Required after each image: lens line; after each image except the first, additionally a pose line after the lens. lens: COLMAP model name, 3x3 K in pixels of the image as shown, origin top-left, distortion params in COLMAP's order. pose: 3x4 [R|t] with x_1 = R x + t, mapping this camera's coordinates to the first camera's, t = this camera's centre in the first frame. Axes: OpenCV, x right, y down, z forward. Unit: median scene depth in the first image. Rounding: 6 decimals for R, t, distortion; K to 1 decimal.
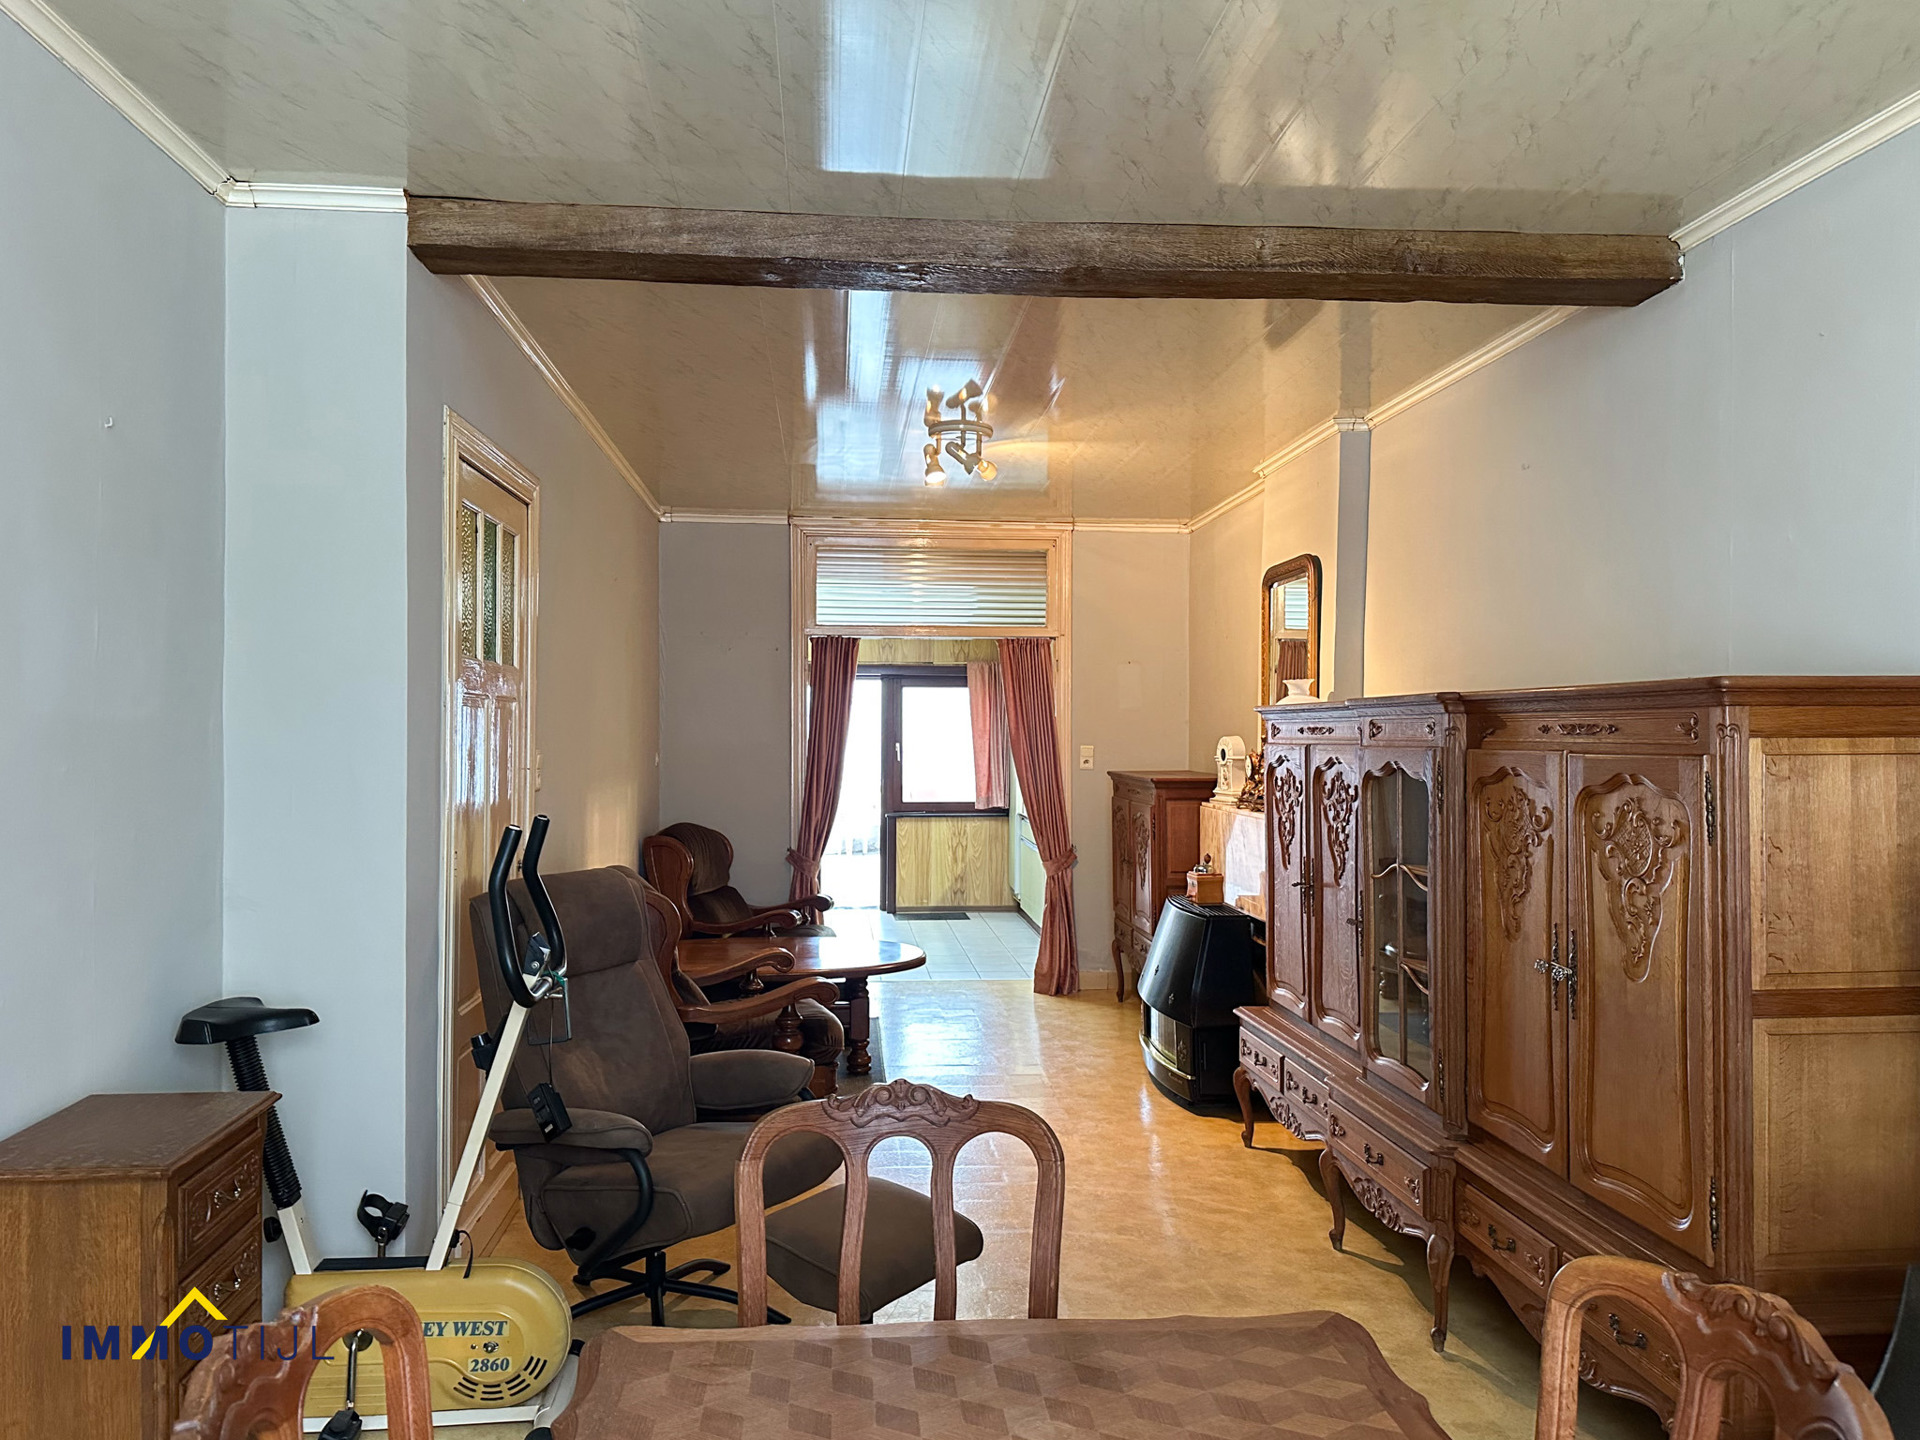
lens RADIAL K [[1359.0, 0, 960.0], [0, 1359.0, 720.0], [0, 0, 1]] dist [-0.000257, -0.000062]
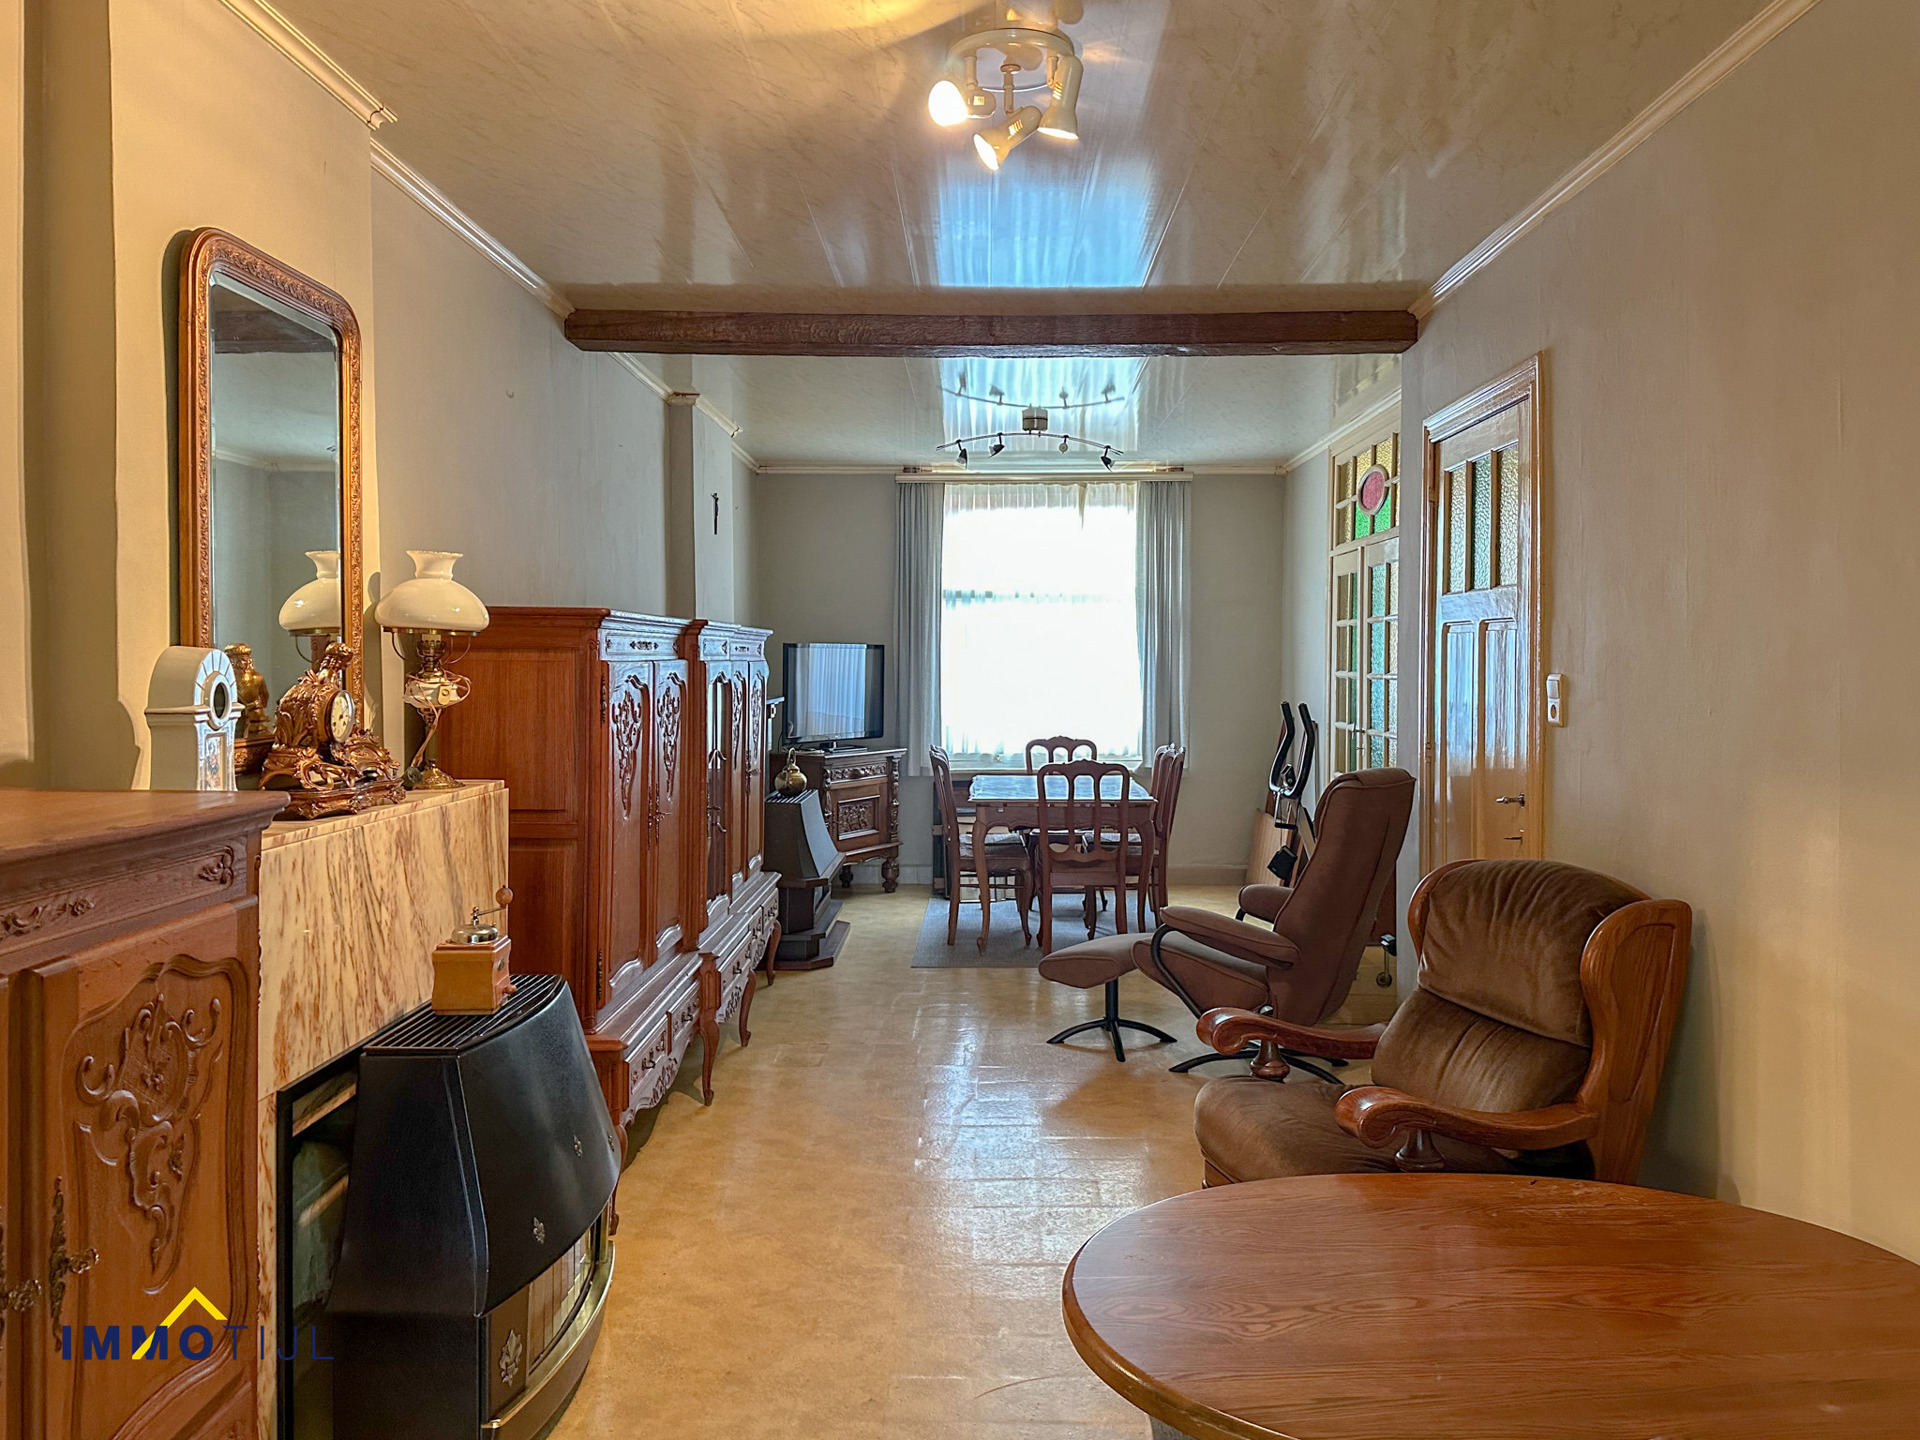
lens RADIAL K [[1348.9, 0, 967.6], [0, 1348.9, 679.4], [0, 0, 1]] dist [0.065088, -0.000476]
pose [[-0.994116, -0.010619, 0.107796, -0.028219], [-0.010036, 0.999932, 0.005949, 0.013031], [-0.107852, 0.004832, -0.994155, 1.067620]]
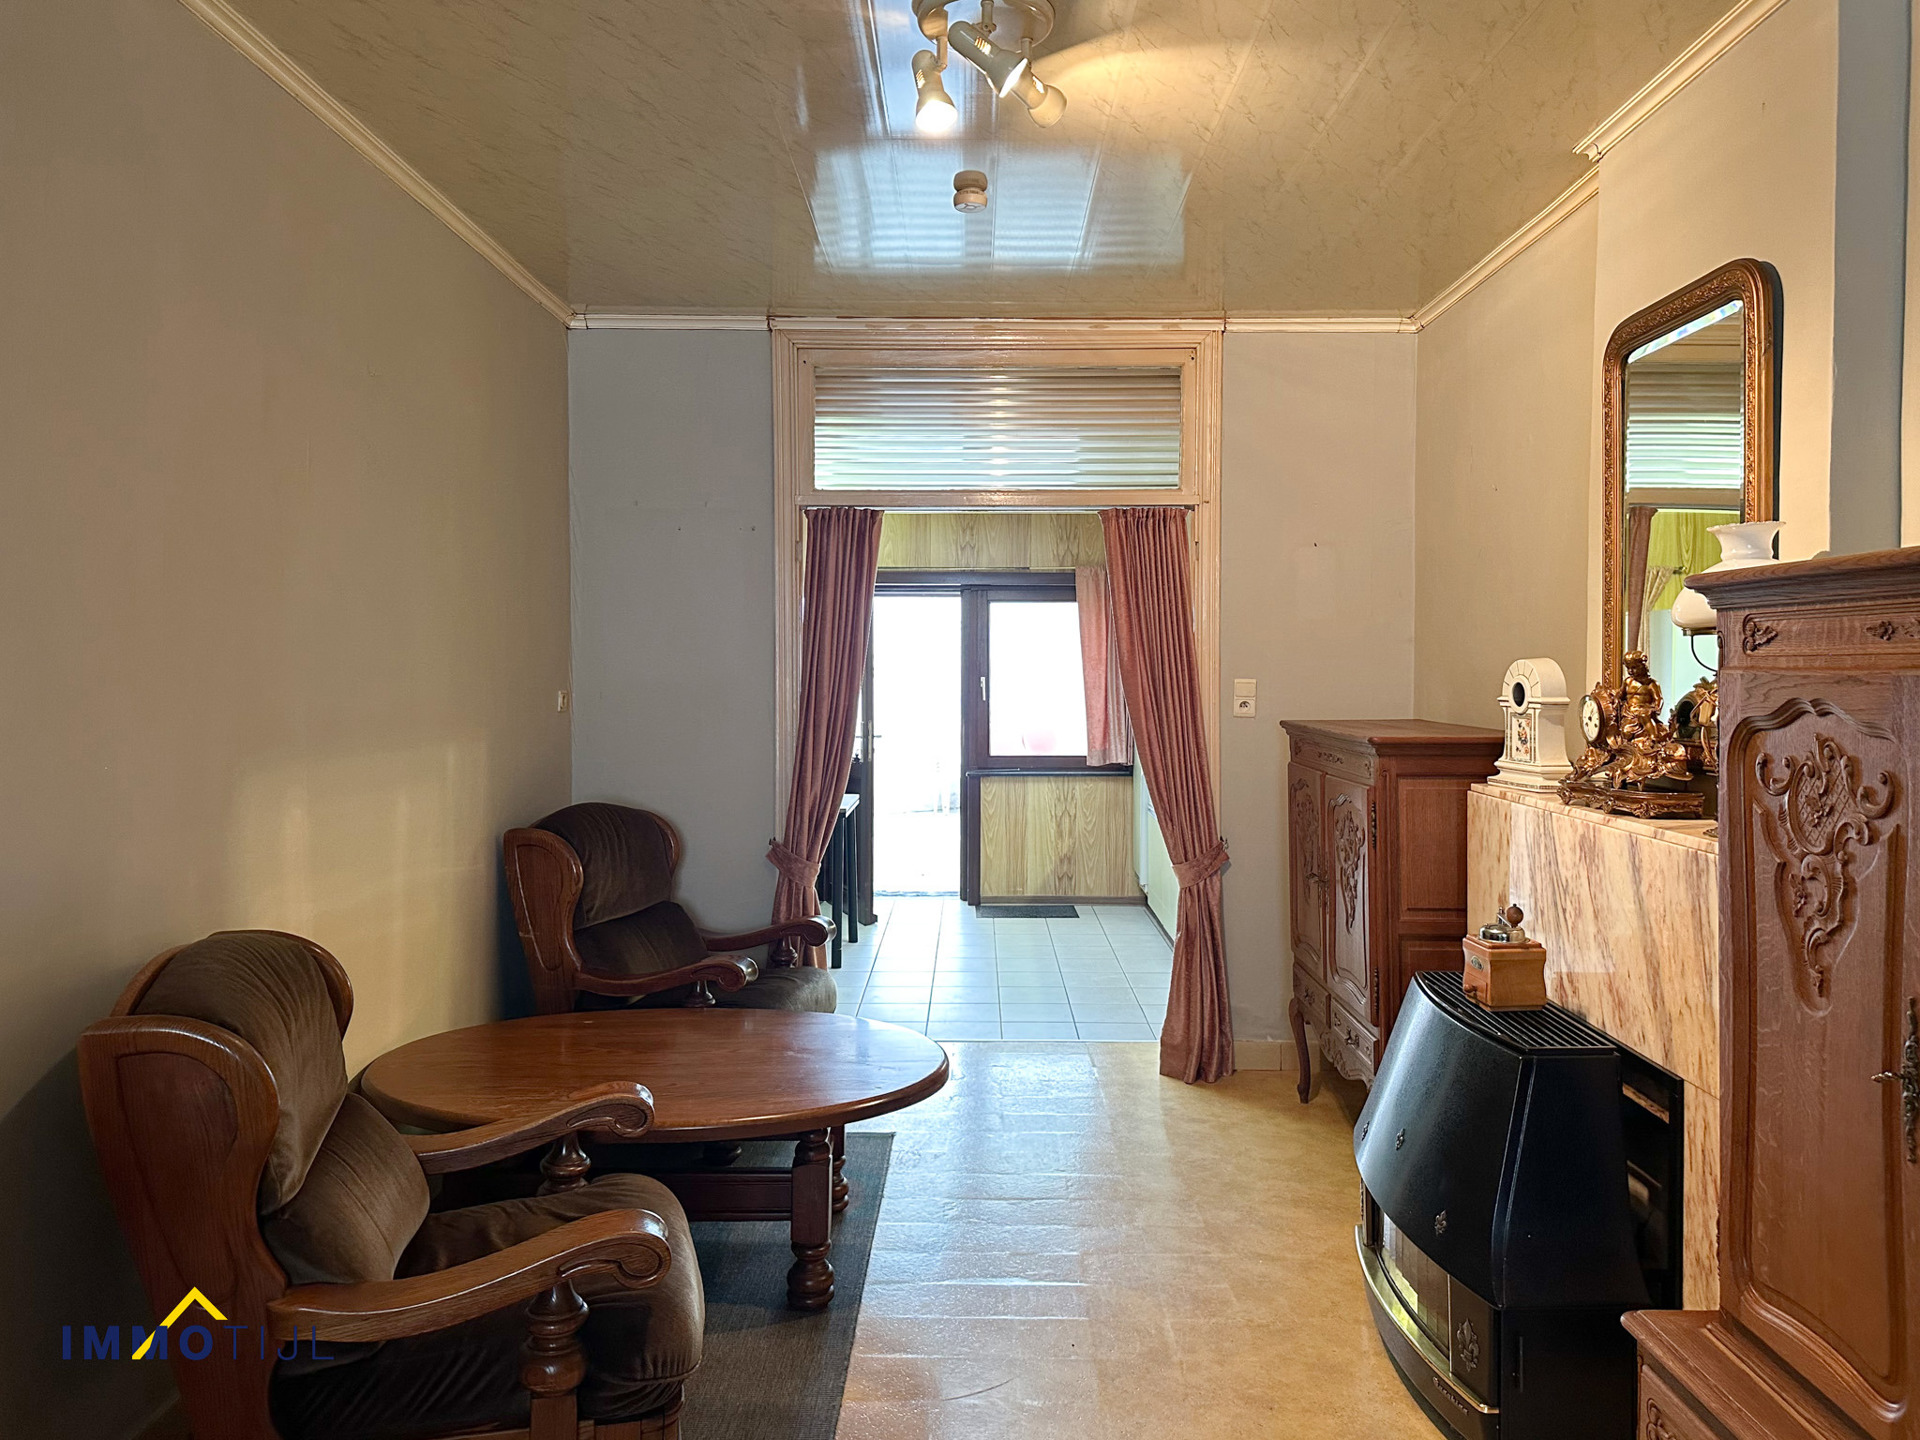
lens RADIAL K [[1348.9, 0, 967.6], [0, 1348.9, 679.4], [0, 0, 1]] dist [0.065088, -0.000476]
pose [[0.994797, -0.001398, -0.101863, 0.030174], [0.003179, 0.999845, 0.017321, 0.008194], [0.101823, -0.017554, 0.994648, 0.371966]]
